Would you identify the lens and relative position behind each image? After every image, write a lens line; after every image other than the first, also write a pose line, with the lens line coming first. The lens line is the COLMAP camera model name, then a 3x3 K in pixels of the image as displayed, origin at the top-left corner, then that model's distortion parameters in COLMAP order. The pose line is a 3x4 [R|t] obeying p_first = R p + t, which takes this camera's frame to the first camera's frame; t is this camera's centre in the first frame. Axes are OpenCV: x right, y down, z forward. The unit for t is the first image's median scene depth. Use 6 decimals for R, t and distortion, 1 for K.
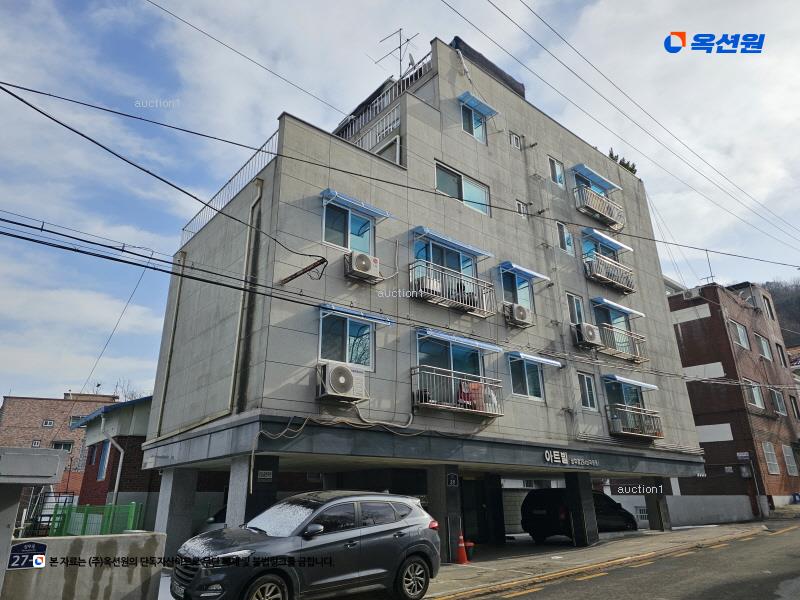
lens RADIAL K [[525.4, 0, 394.3], [0, 525.4, 305.1], [0, 0, 1]] dist [0.048207, -0.012909]
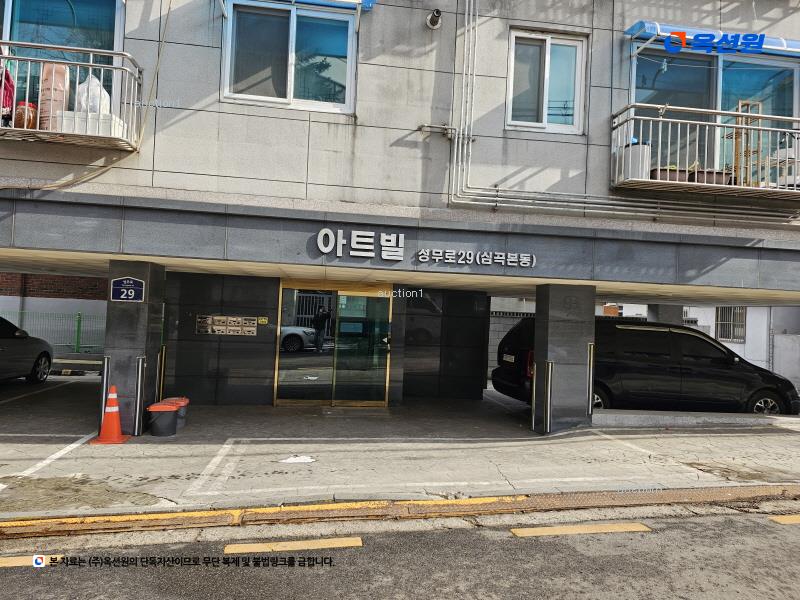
lens RADIAL K [[525.4, 0, 392.6], [0, 525.4, 301.5], [0, 0, 1]] dist [0.048207, -0.012909]
pose [[0.849493, 0.034440, -0.526475, 0.519757], [0.136145, 0.949763, 0.281806, 0.207100], [0.509732, -0.311069, 0.802128, 0.638136]]
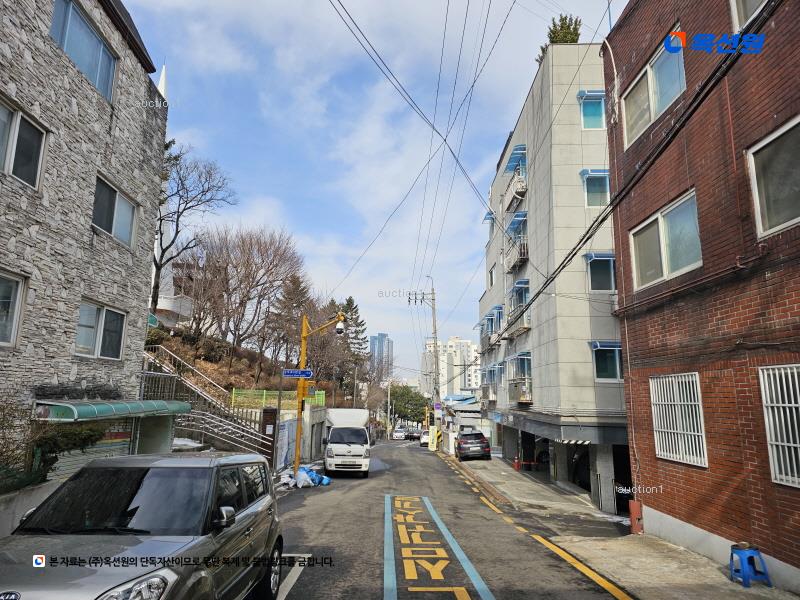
lens RADIAL K [[525.4, 0, 397.9], [0, 525.4, 295.3], [0, 0, 1]] dist [0.048207, -0.012909]
pose [[-0.637743, -0.143738, -0.756719, 1.762631], [0.265481, 0.881215, -0.391127, 0.480053], [0.723052, -0.450333, -0.523829, 1.725460]]
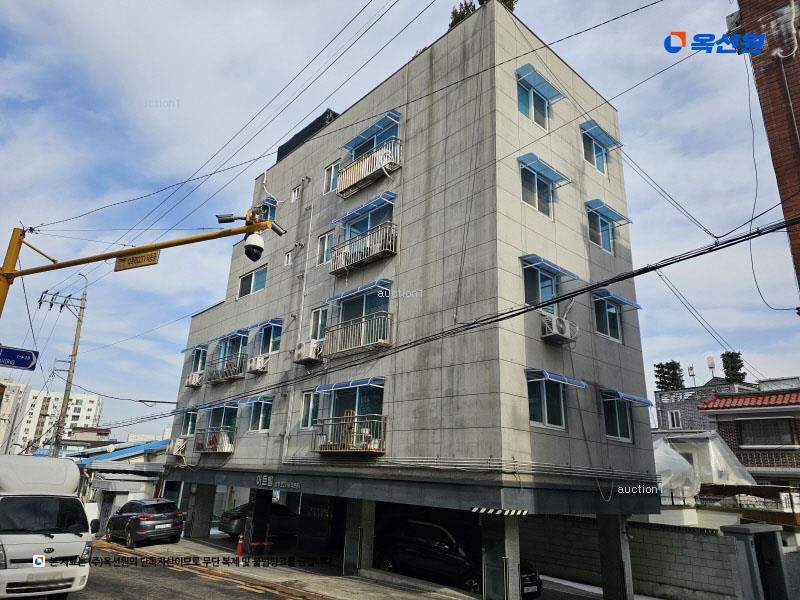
lens RADIAL K [[525.4, 0, 394.5], [0, 525.4, 293.8], [0, 0, 1]] dist [0.048207, -0.012909]
pose [[0.055902, -0.308930, -0.949440, 1.479541], [0.309591, 0.909421, -0.277681, 0.310709], [0.949225, -0.278416, 0.146480, 1.158758]]
